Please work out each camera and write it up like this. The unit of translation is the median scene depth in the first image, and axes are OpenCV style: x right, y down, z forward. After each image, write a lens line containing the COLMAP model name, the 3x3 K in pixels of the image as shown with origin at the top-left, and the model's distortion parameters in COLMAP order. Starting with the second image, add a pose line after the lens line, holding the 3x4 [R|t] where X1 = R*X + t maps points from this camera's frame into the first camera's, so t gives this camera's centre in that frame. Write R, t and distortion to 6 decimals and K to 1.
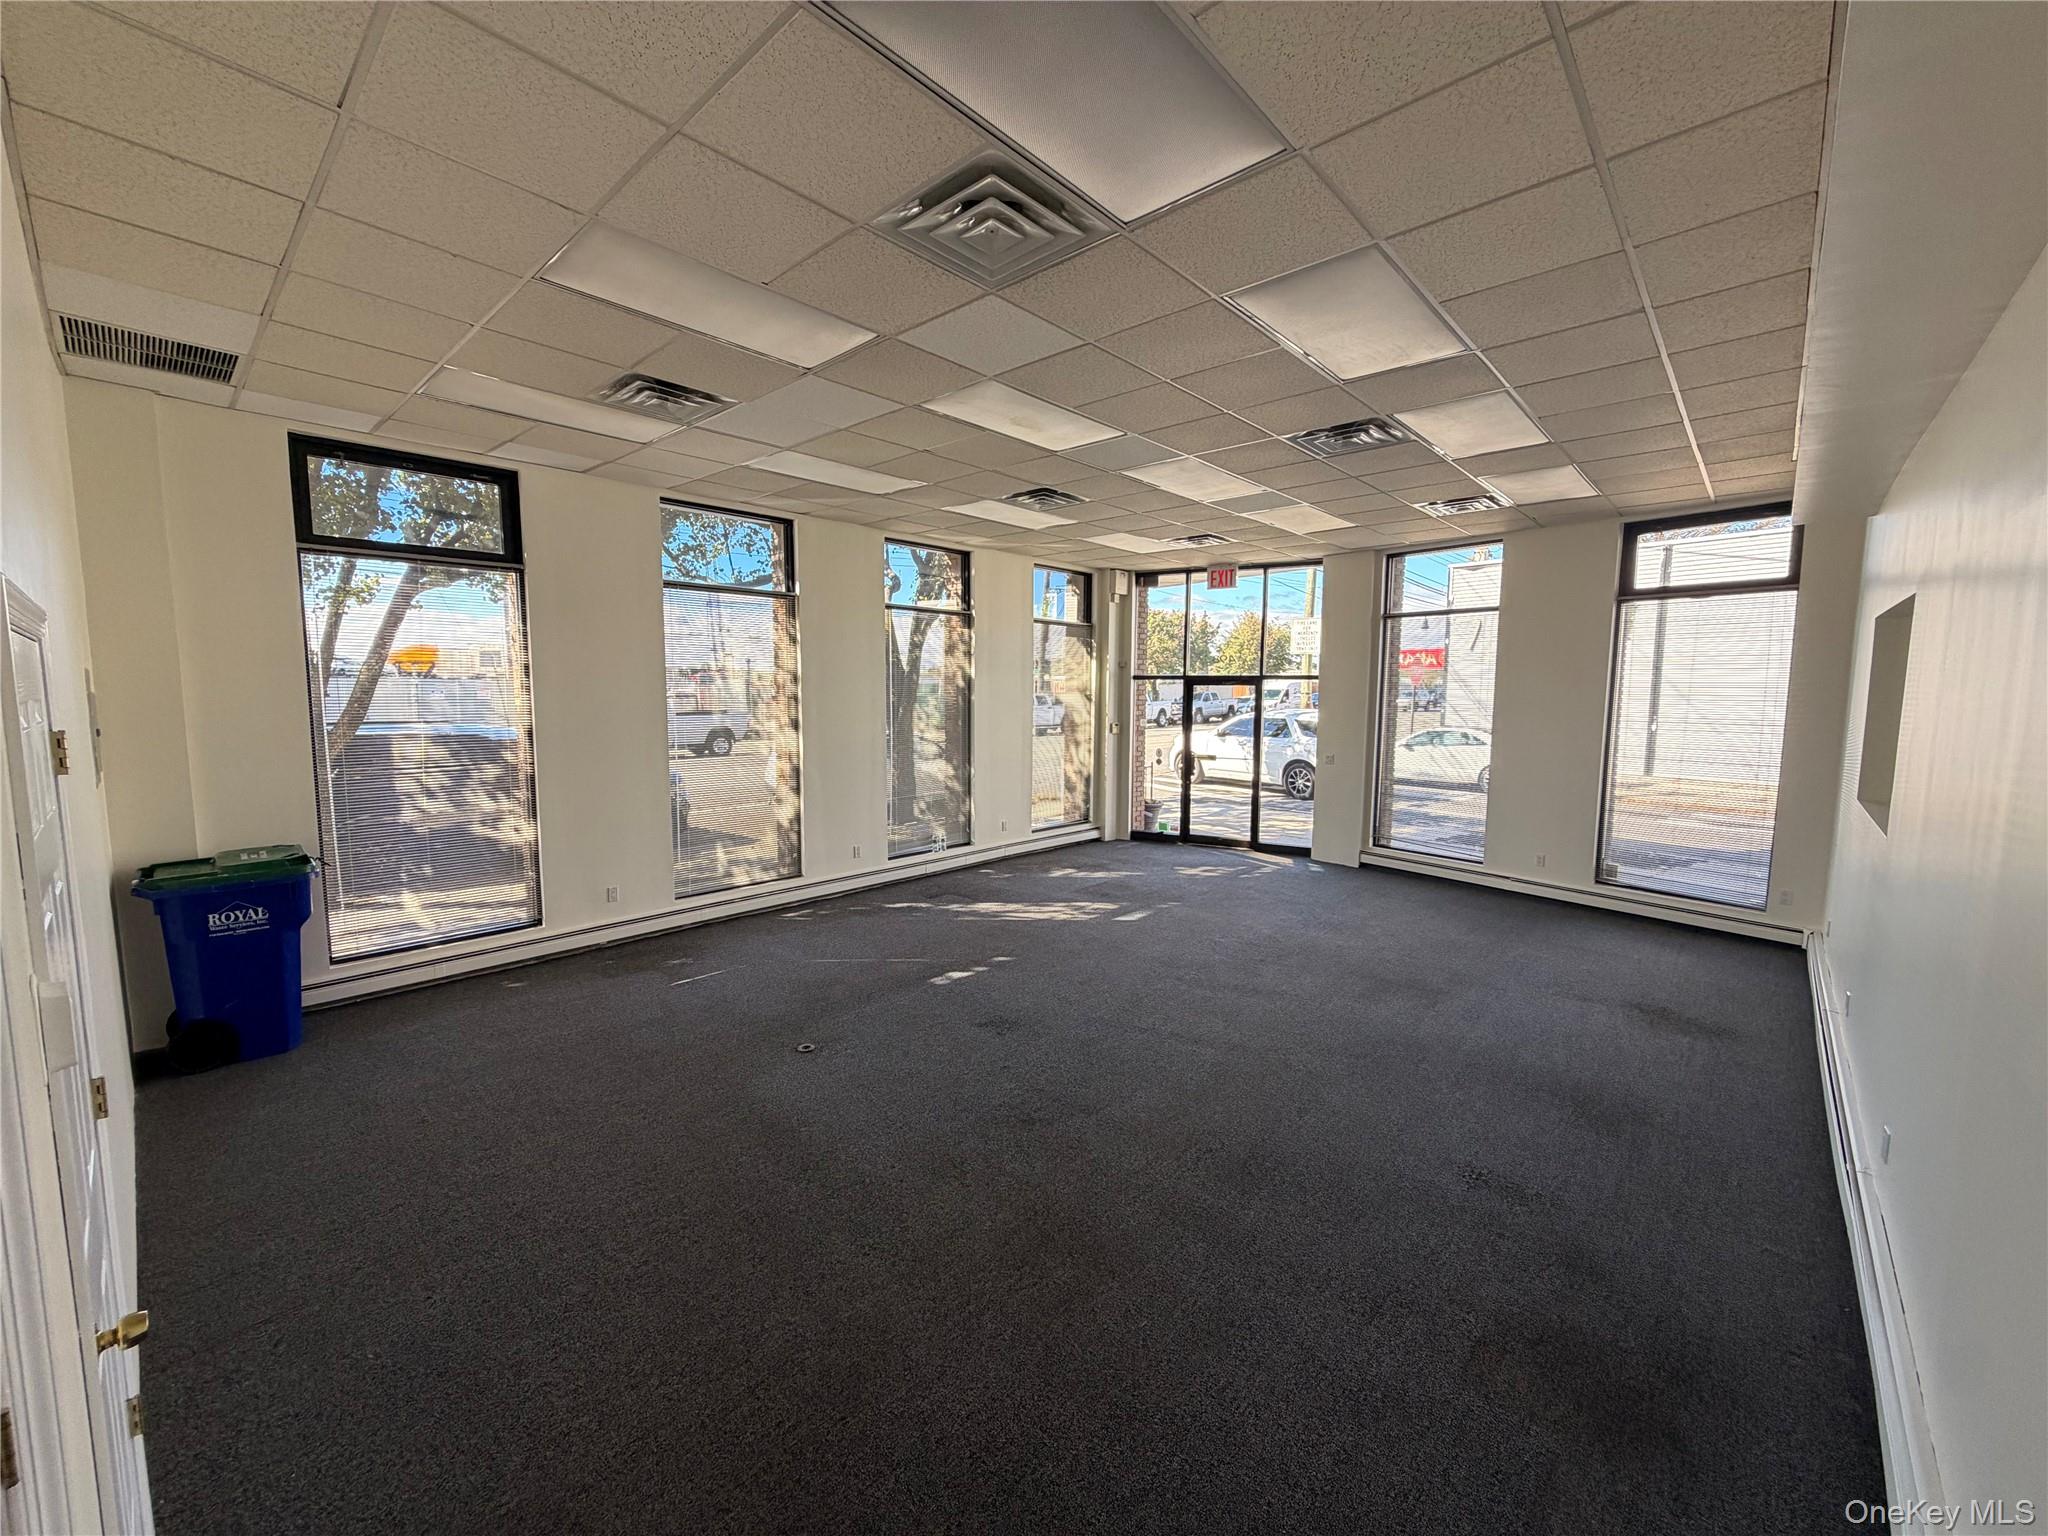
lens RADIAL K [[823.5, 0, 1024.0], [0, 823.5, 768.0], [0, 0, 1]] dist [0.000892, 0.000868]
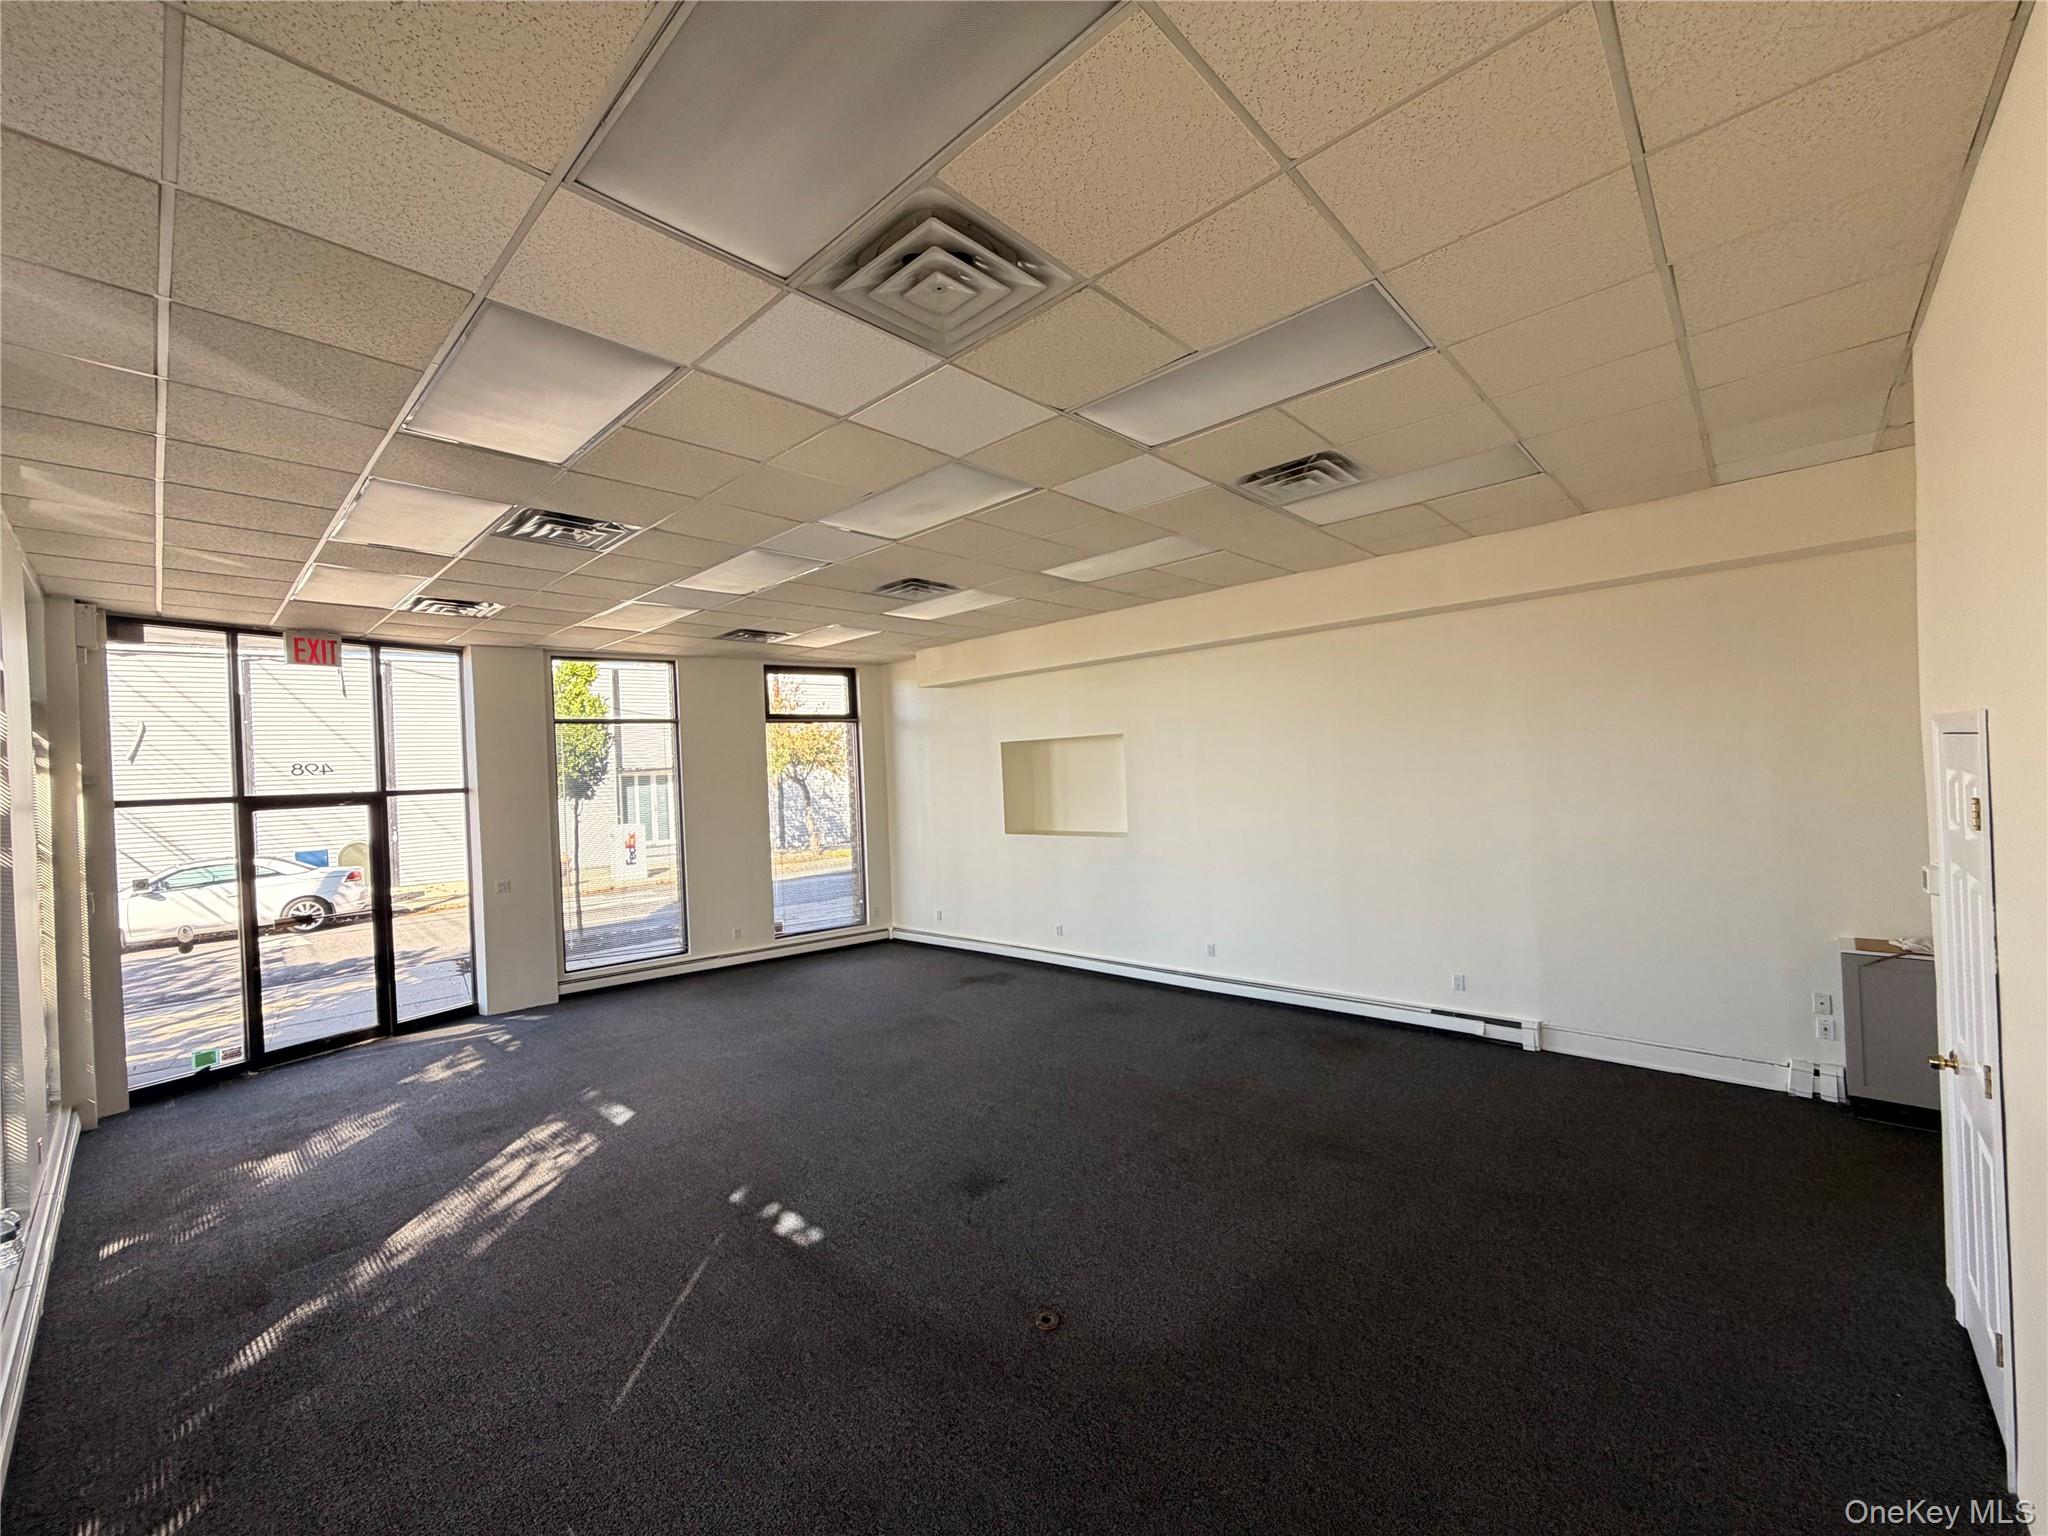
lens RADIAL K [[823.5, 0, 1024.0], [0, 823.5, 768.0], [0, 0, 1]] dist [0.000892, 0.000868]
pose [[0.005555, -0.005496, 0.999969, -0.577574], [0.142003, 0.989855, 0.004652, -0.073780], [-0.989851, 0.141973, 0.006279, 0.575839]]
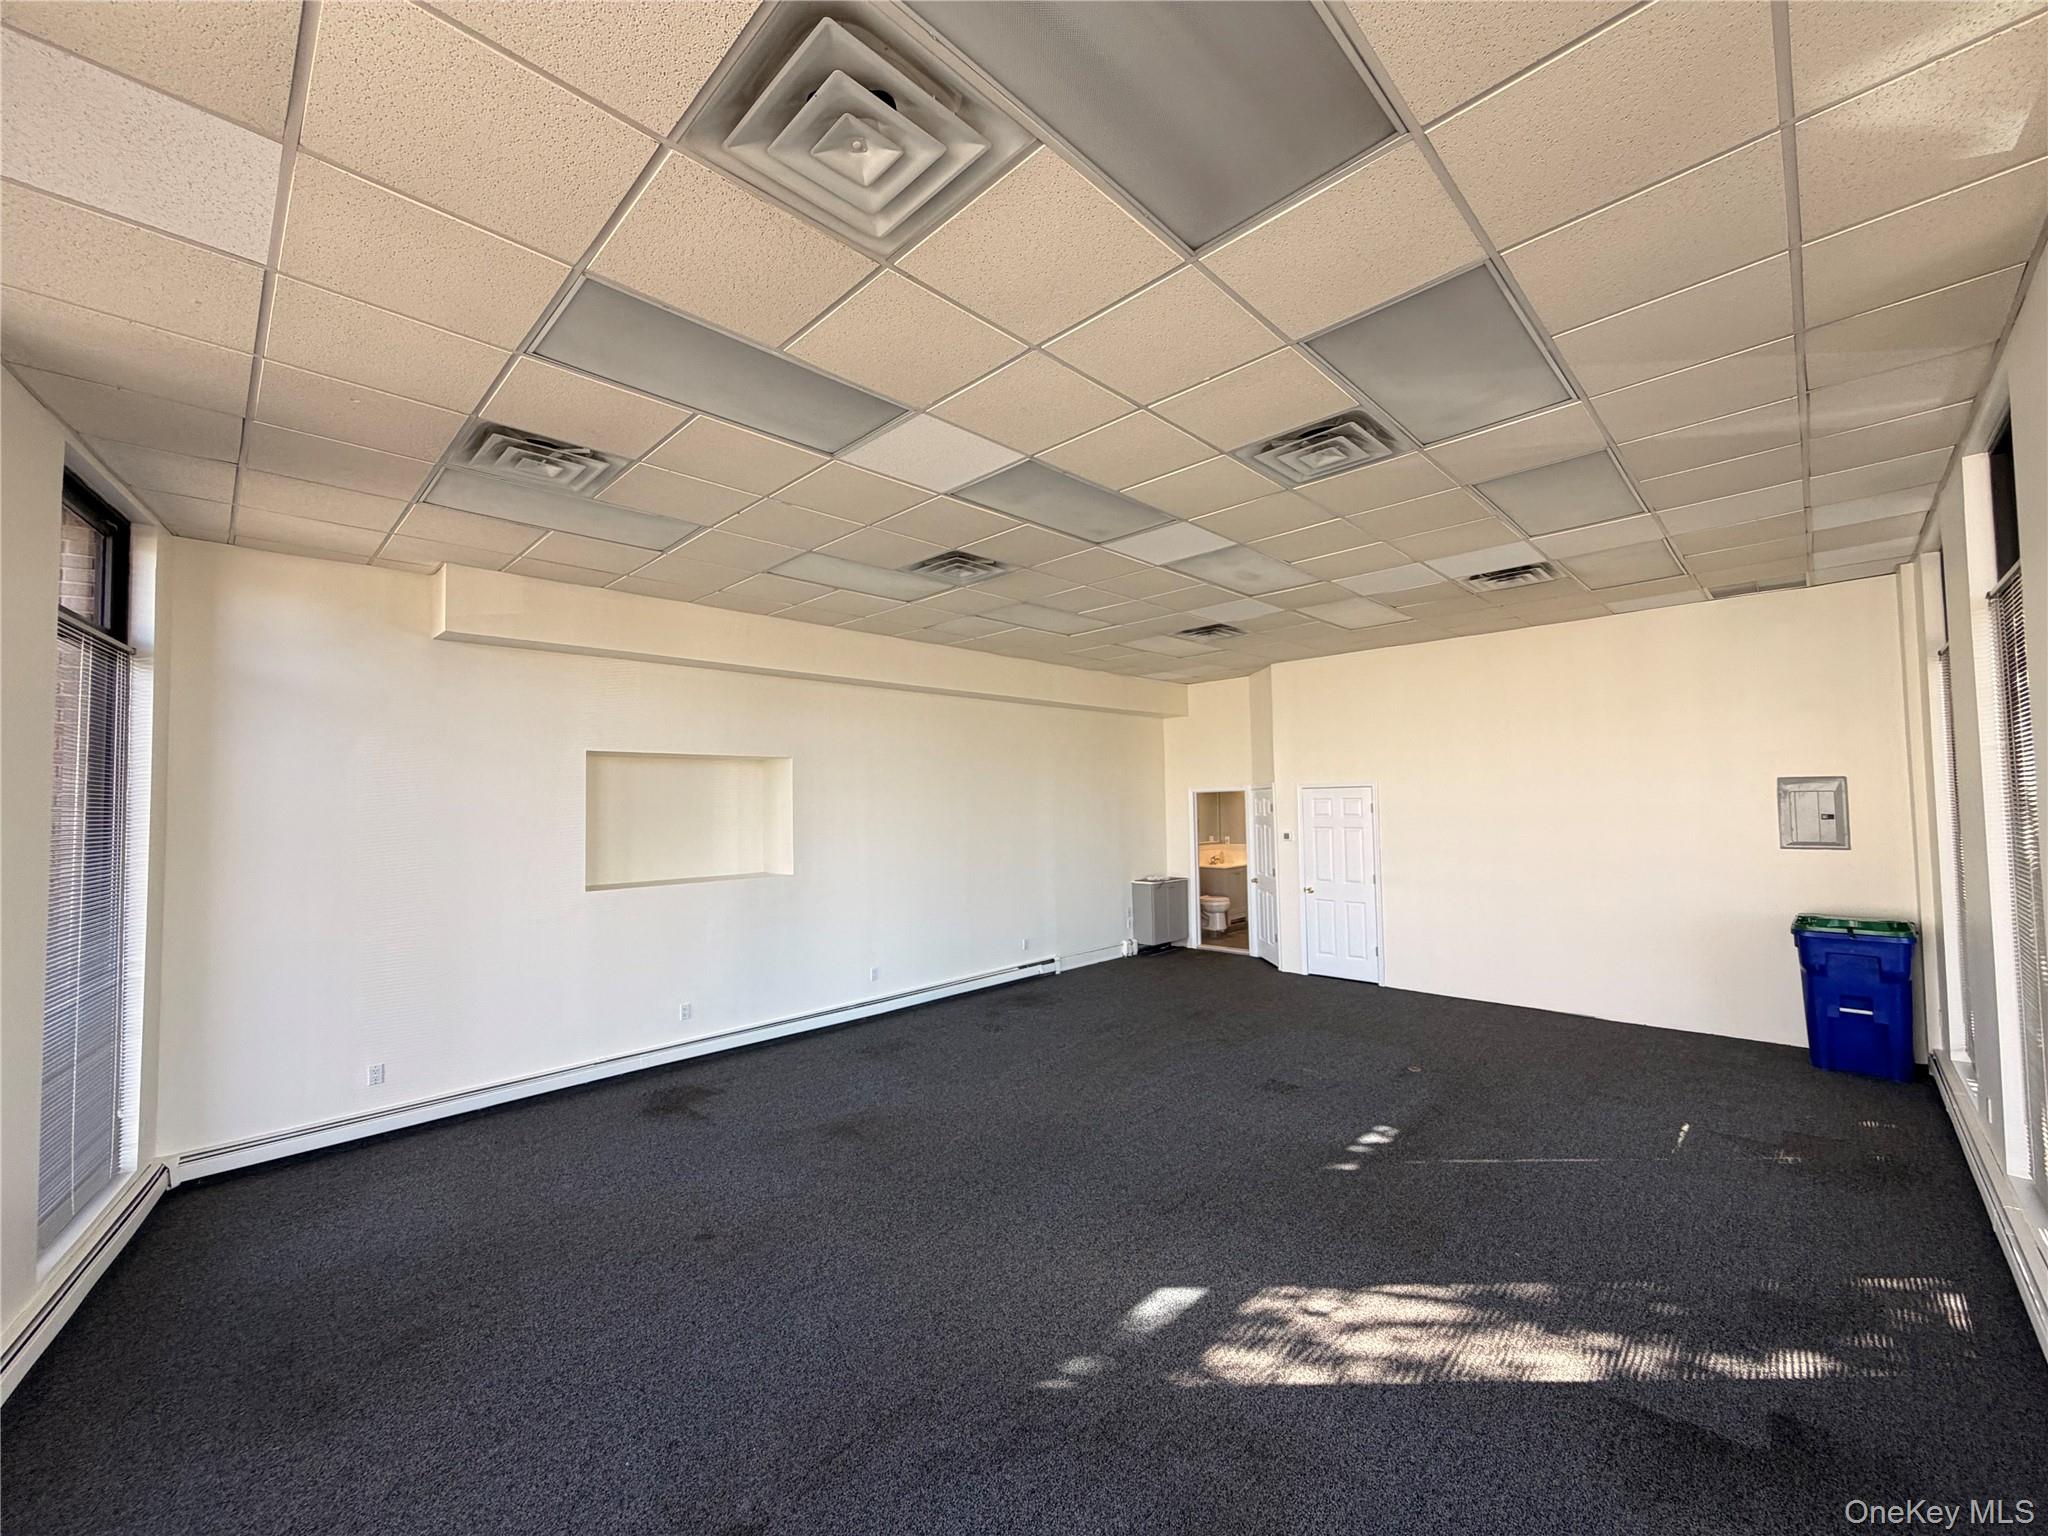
lens RADIAL K [[811.1, 0, 1029.6], [0, 811.1, 783.6], [0, 0, 1]] dist [0.000481, -0.000138]
pose [[-0.999604, 0.013882, 0.024476, 0.183755], [0.015581, 0.997377, 0.070679, -0.126404], [-0.023430, 0.071032, -0.997199, 1.370903]]
